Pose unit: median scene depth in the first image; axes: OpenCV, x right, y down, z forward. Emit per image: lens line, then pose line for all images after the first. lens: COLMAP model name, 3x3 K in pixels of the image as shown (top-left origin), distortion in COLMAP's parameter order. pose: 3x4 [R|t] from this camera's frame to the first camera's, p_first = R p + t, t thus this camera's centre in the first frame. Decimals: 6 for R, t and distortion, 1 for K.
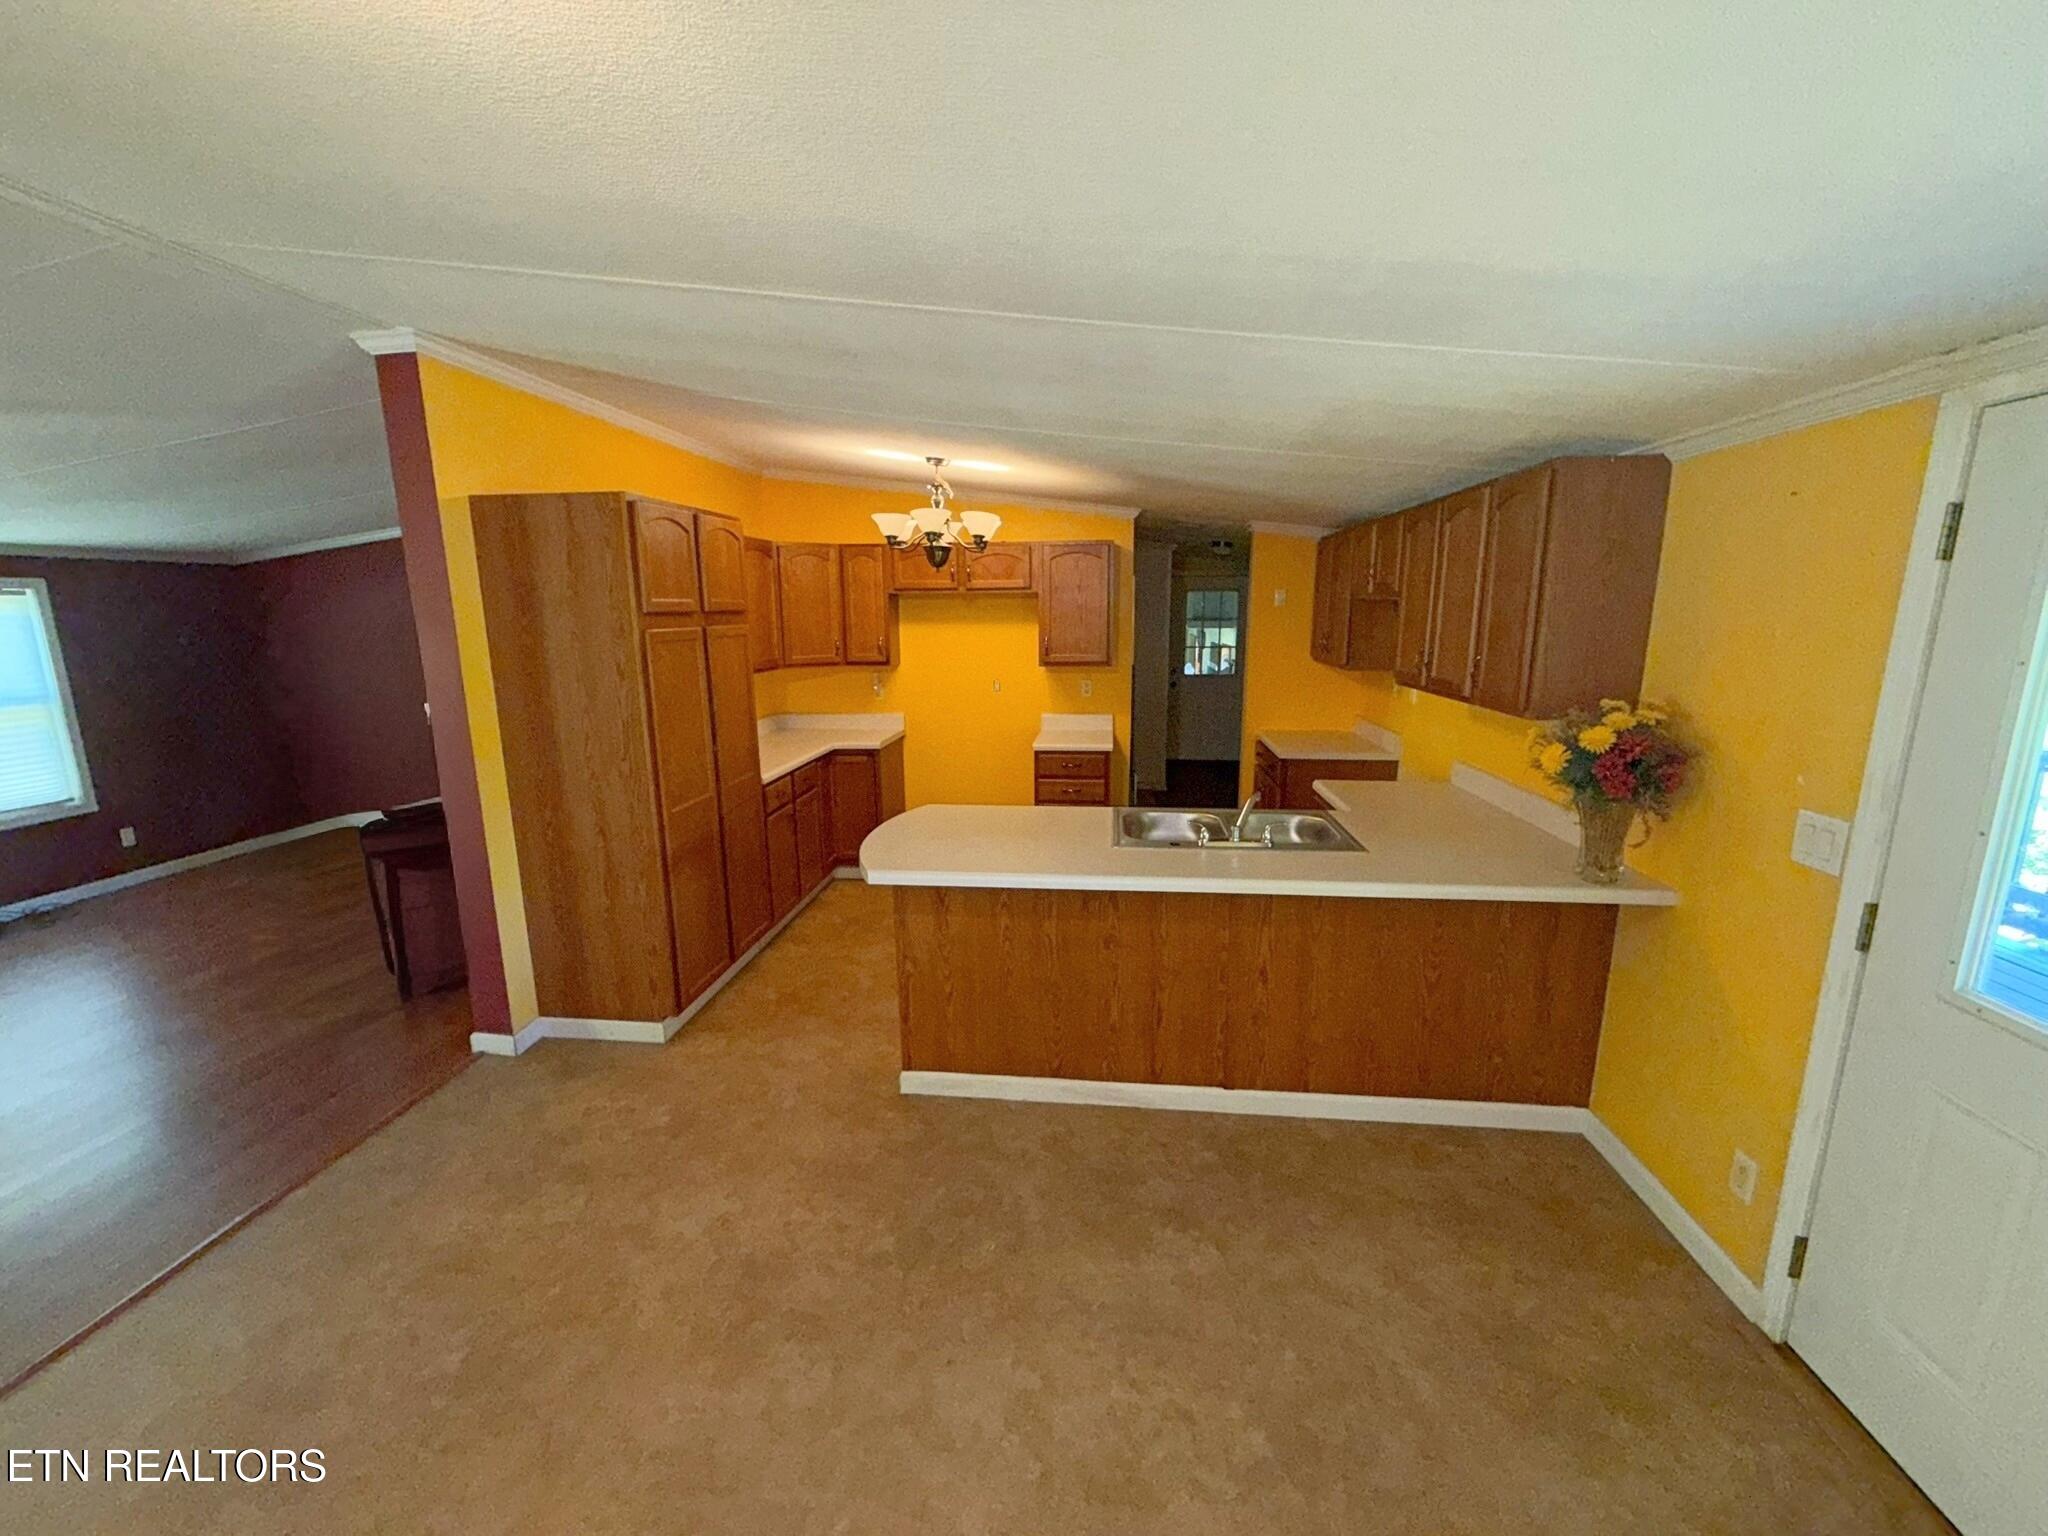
lens RADIAL K [[811.2, 0, 1013.9], [0, 811.2, 769.7], [0, 0, 1]] dist [0.000383, 0.000199]
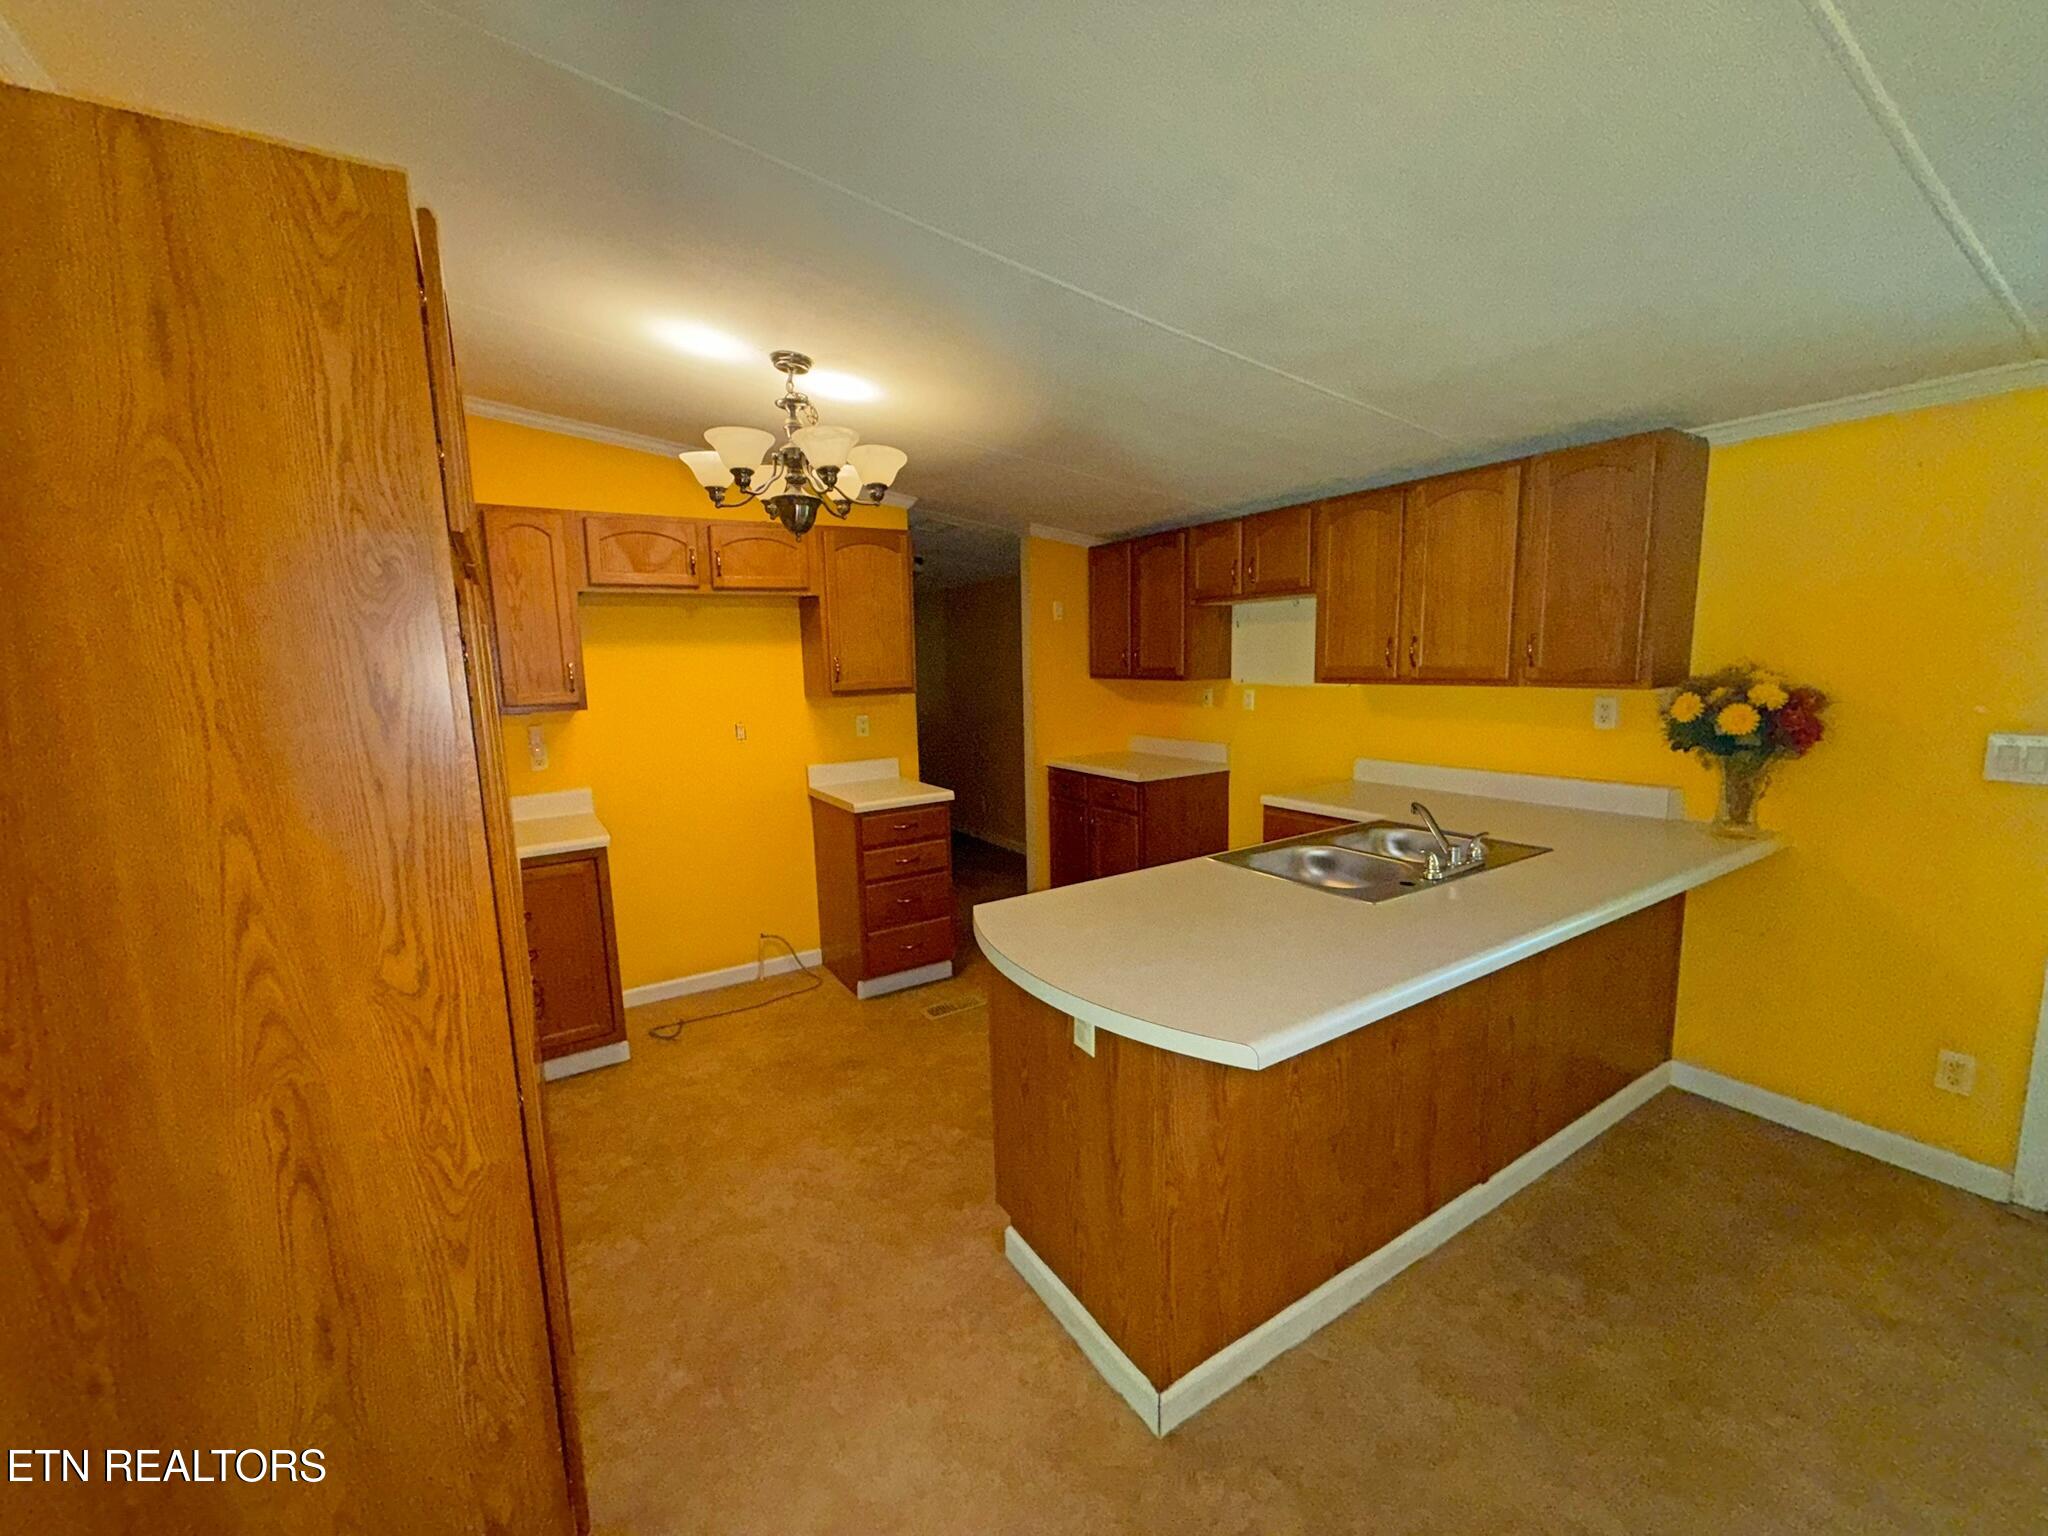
lens RADIAL K [[821.4, 0, 1024.0], [0, 821.4, 768.0], [0, 0, 1]] dist [-0.000037, 0.000072]
pose [[0.781407, -0.099769, 0.615994, -0.448518], [0.142778, 0.989535, -0.020850, -0.040557], [-0.607468, 0.104243, 0.787474, 0.513008]]
